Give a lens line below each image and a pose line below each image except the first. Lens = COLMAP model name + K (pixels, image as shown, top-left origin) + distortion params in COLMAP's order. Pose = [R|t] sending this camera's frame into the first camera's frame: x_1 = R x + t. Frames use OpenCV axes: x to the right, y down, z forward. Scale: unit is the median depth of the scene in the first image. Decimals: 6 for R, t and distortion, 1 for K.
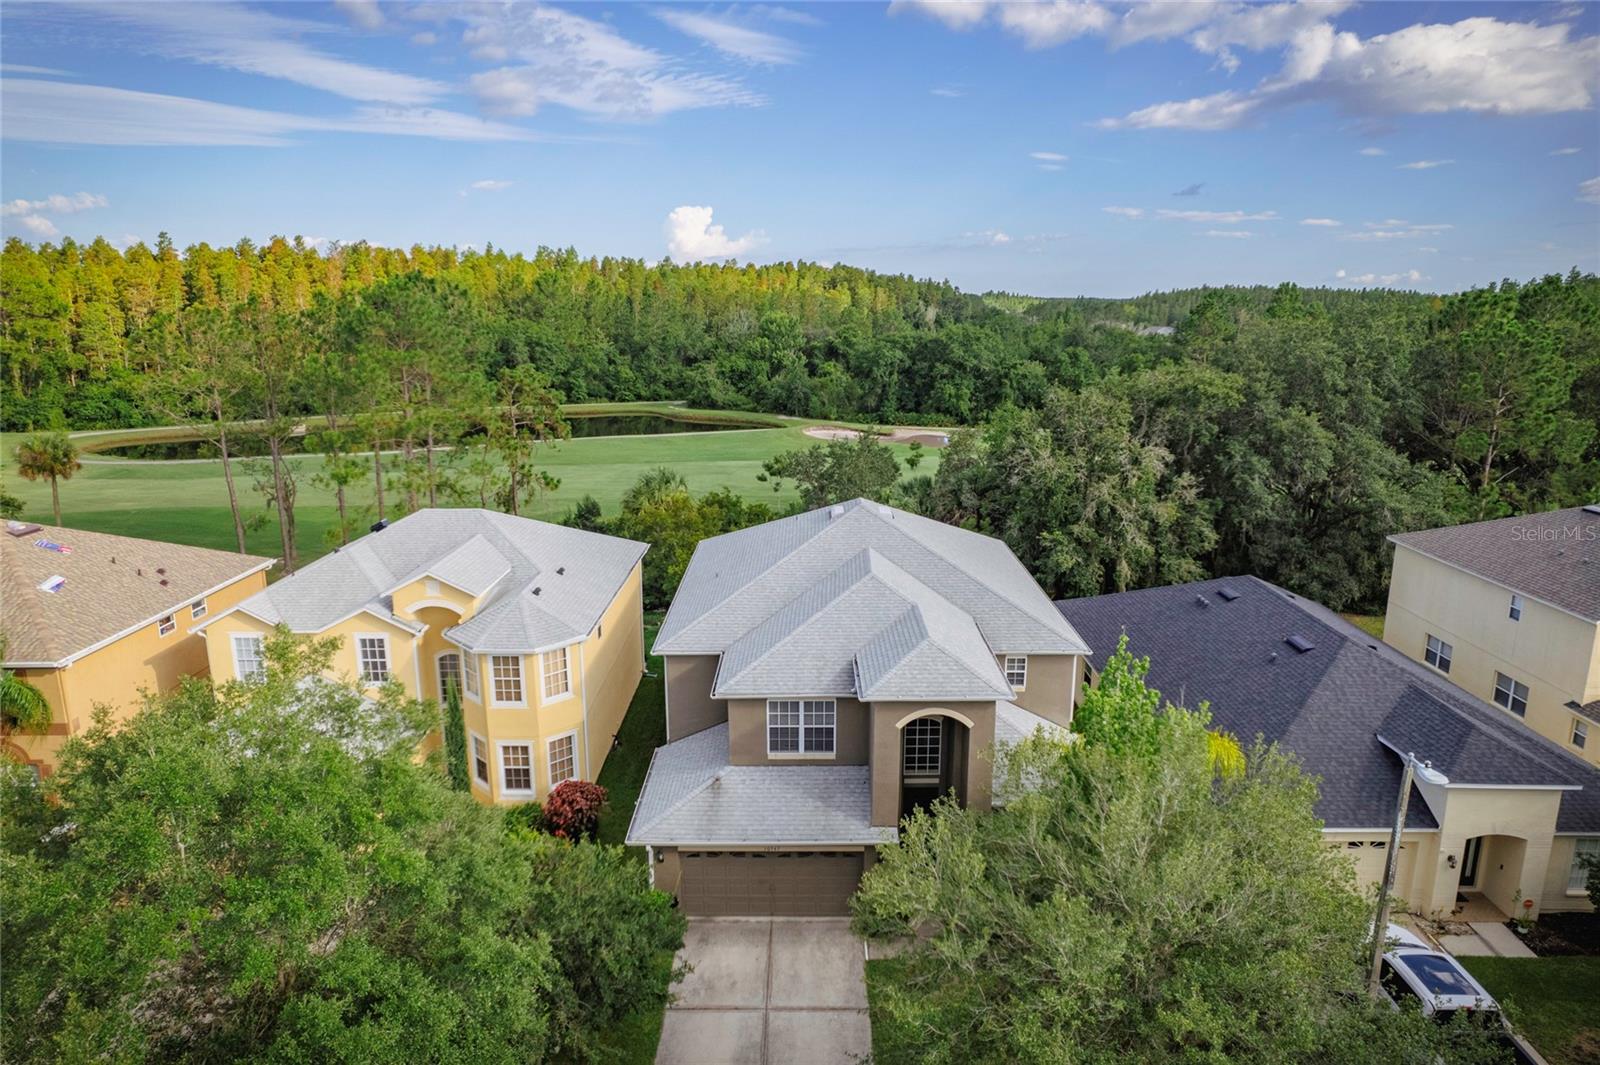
lens RADIAL K [[1032.3, 0, 808.7], [0, 1032.3, 515.4], [0, 0, 1]] dist [-0.061310, 0.053500]
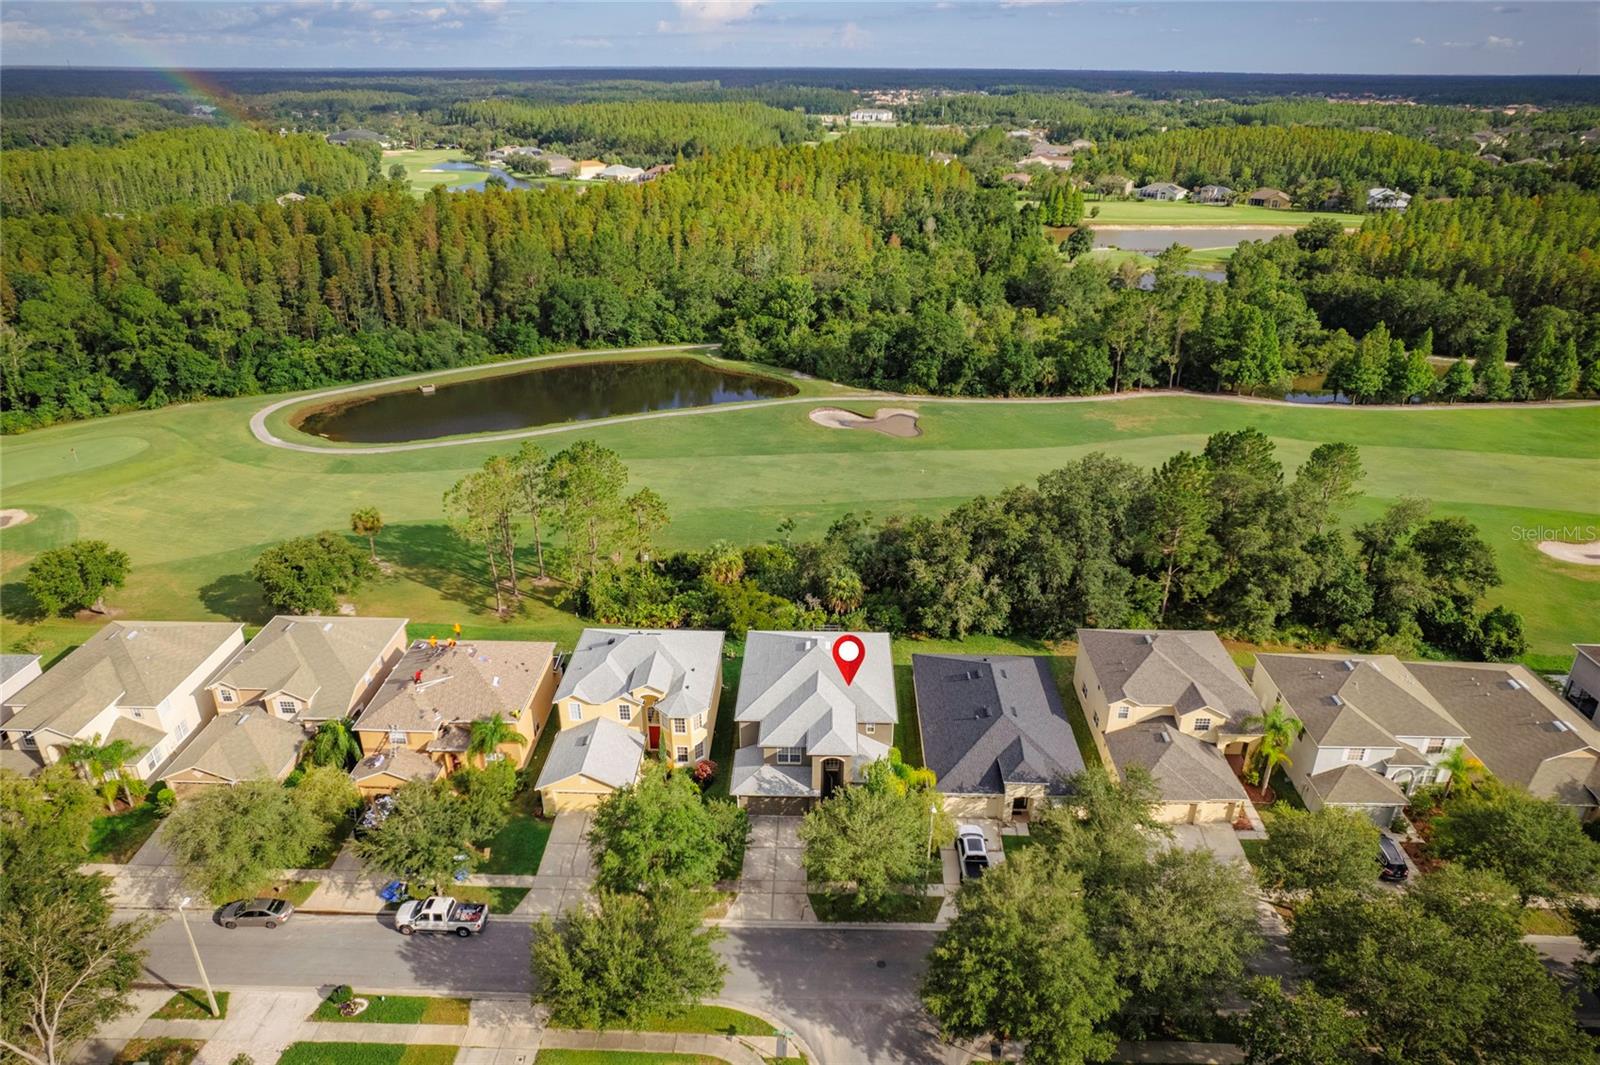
lens RADIAL K [[1032.3, 0, 811.8], [0, 1032.3, 535.5], [0, 0, 1]] dist [-0.061310, 0.053500]
pose [[0.999784, 0.013637, -0.015681, 0.078857], [-0.009747, 0.974151, 0.225687, -0.882012], [0.018353, -0.225485, 0.974074, -1.410439]]
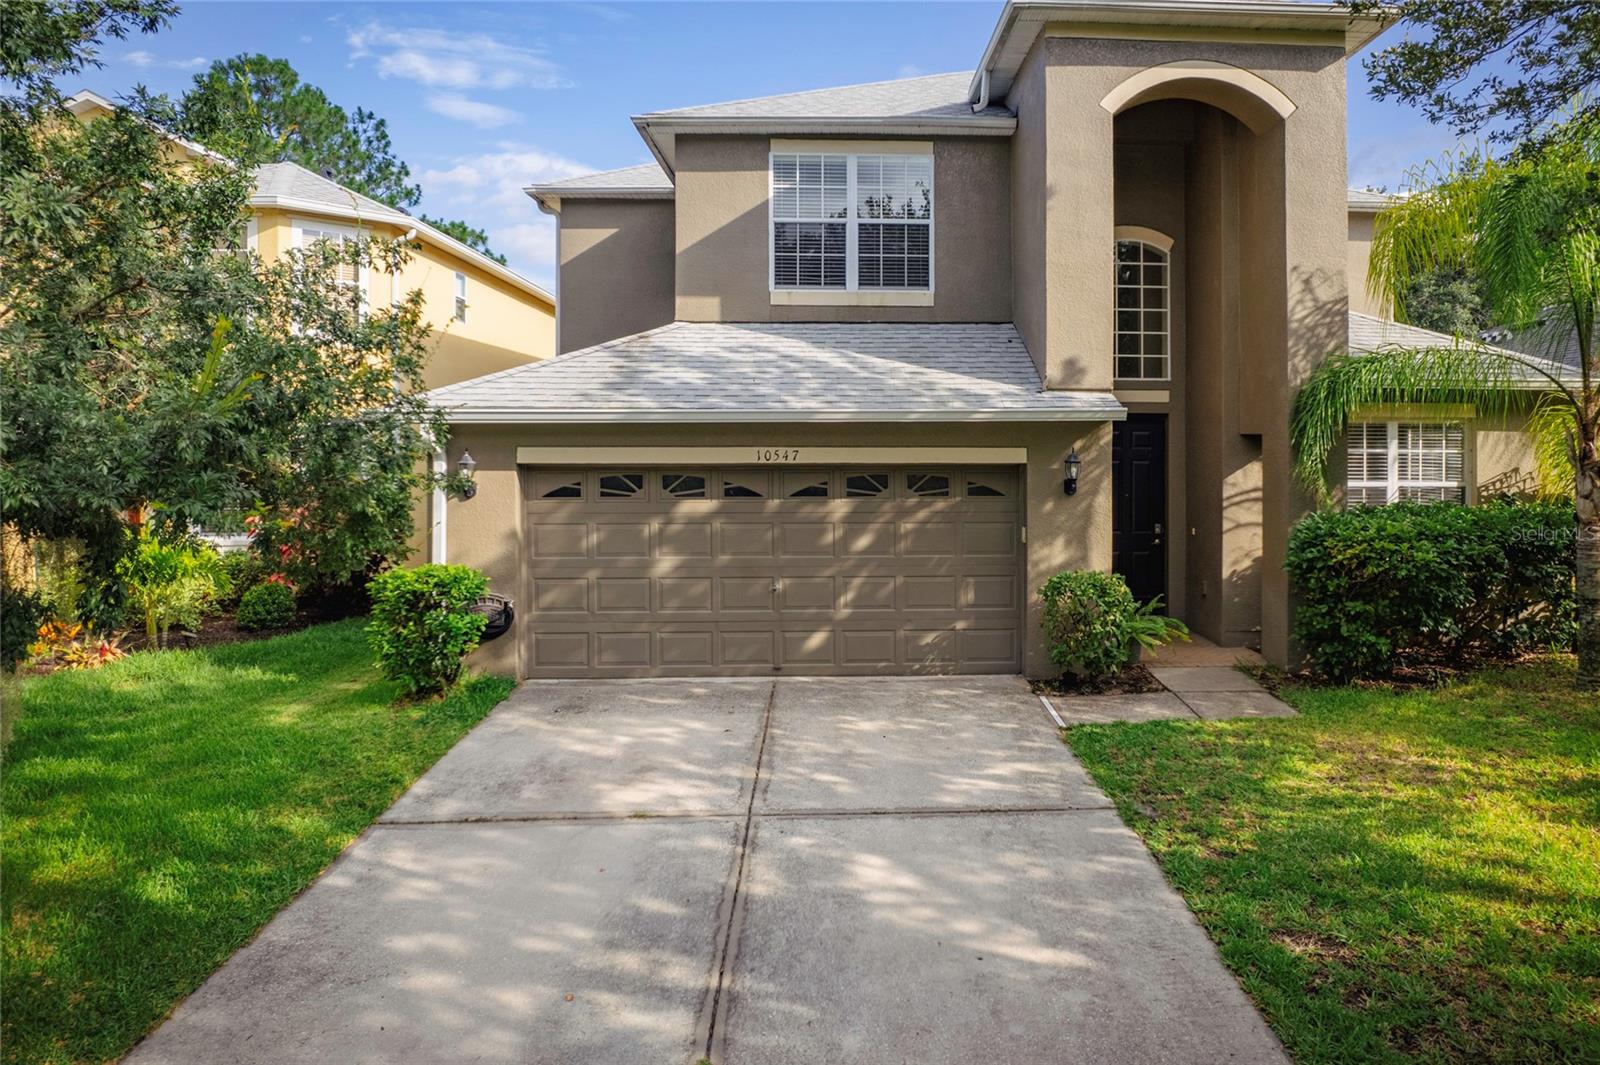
lens RADIAL K [[1032.3, 0, 894.6], [0, 1032.3, 453.9], [0, 0, 1]] dist [-0.061310, 0.053500]
pose [[0.997581, 0.001232, 0.069498, -0.015762], [0.013419, 0.977619, -0.209955, 0.325501], [-0.068201, 0.210379, 0.975238, 0.515167]]
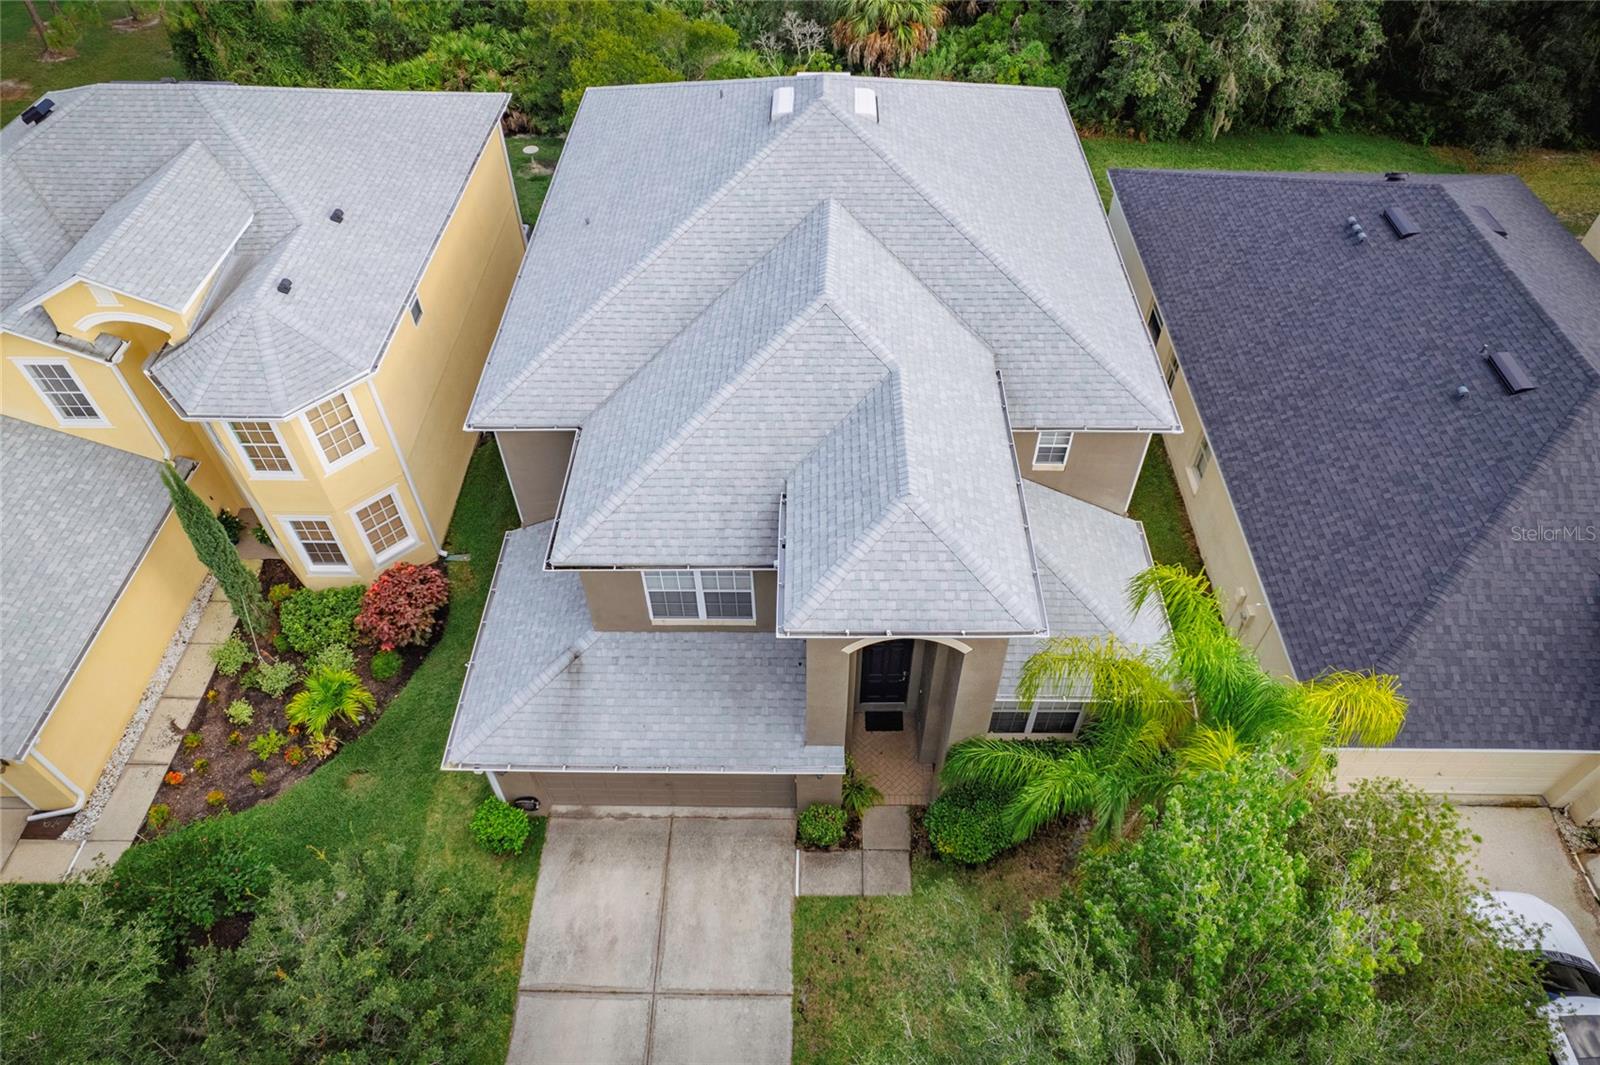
lens RADIAL K [[1032.3, 0, 807.9], [0, 1032.3, 531.6], [0, 0, 1]] dist [-0.061310, 0.053500]
pose [[0.999913, 0.005794, -0.011840, 0.056135], [0.002122, 0.815737, 0.578419, -0.158549], [0.013010, -0.578394, 0.815654, 0.430725]]
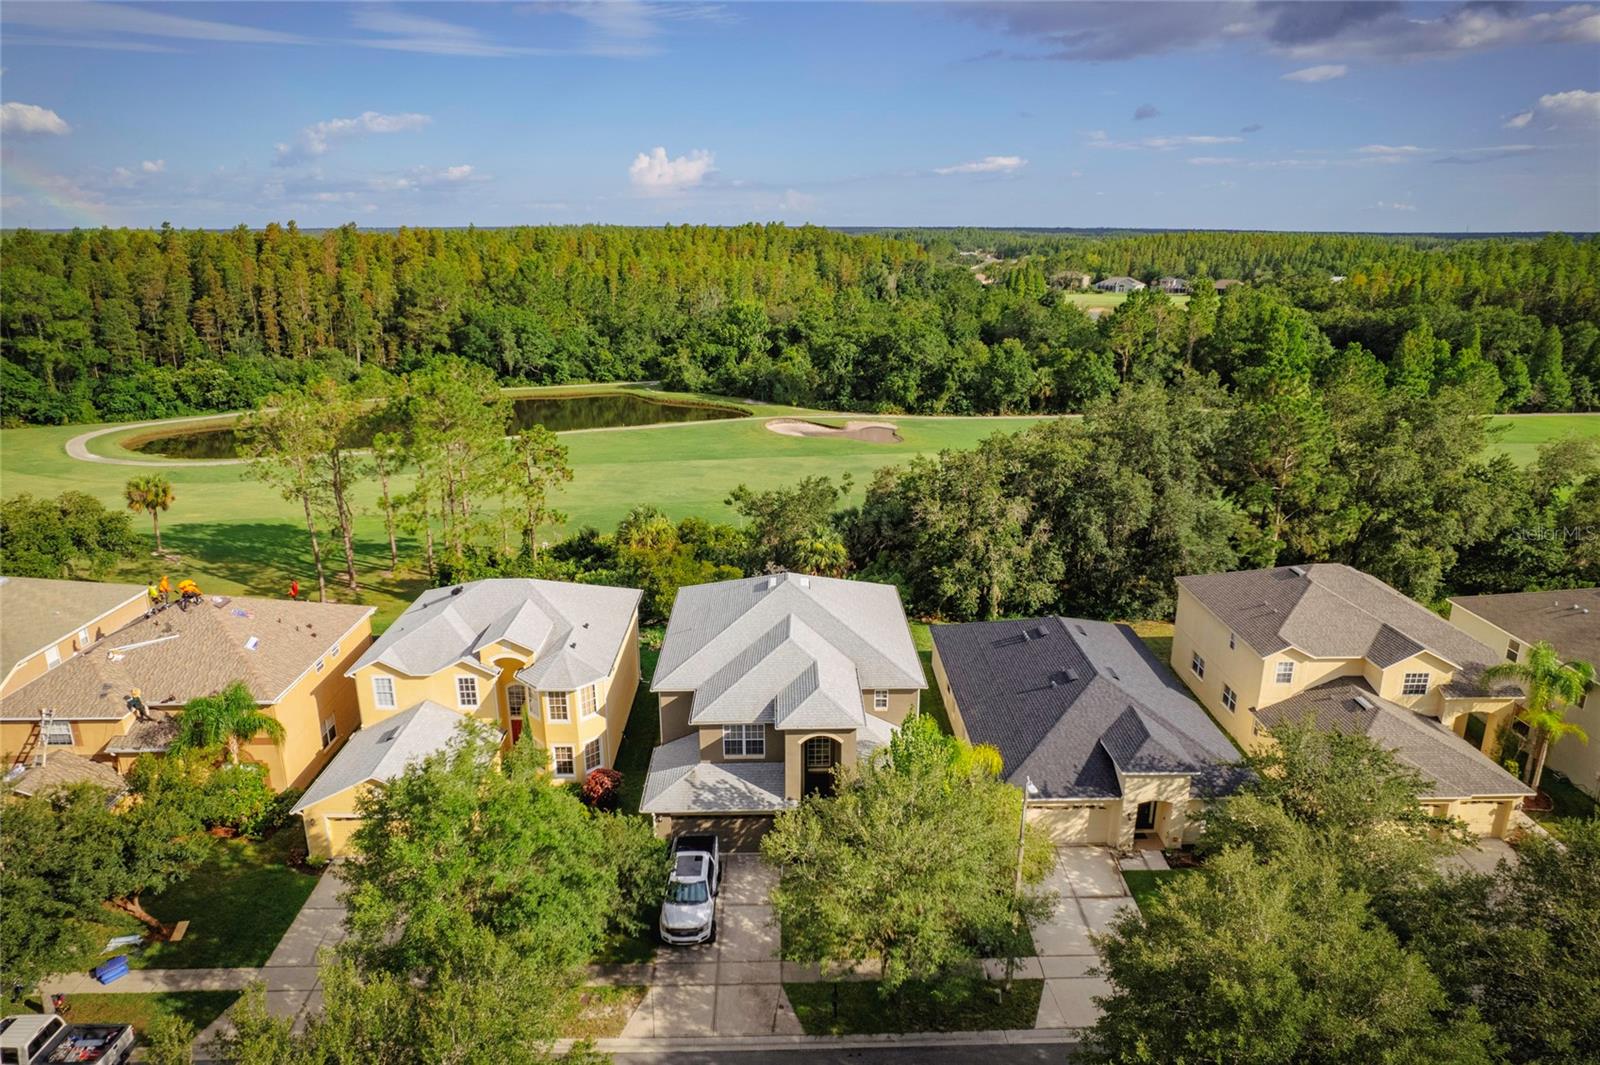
lens RADIAL K [[1032.3, 0, 809.9], [0, 1032.3, 526.1], [0, 0, 1]] dist [-0.061310, 0.053500]
pose [[0.999661, -0.006475, 0.025235, 0.050064], [0.004484, 0.996930, 0.078174, -0.224214], [-0.025664, -0.078034, 0.996620, -0.525045]]
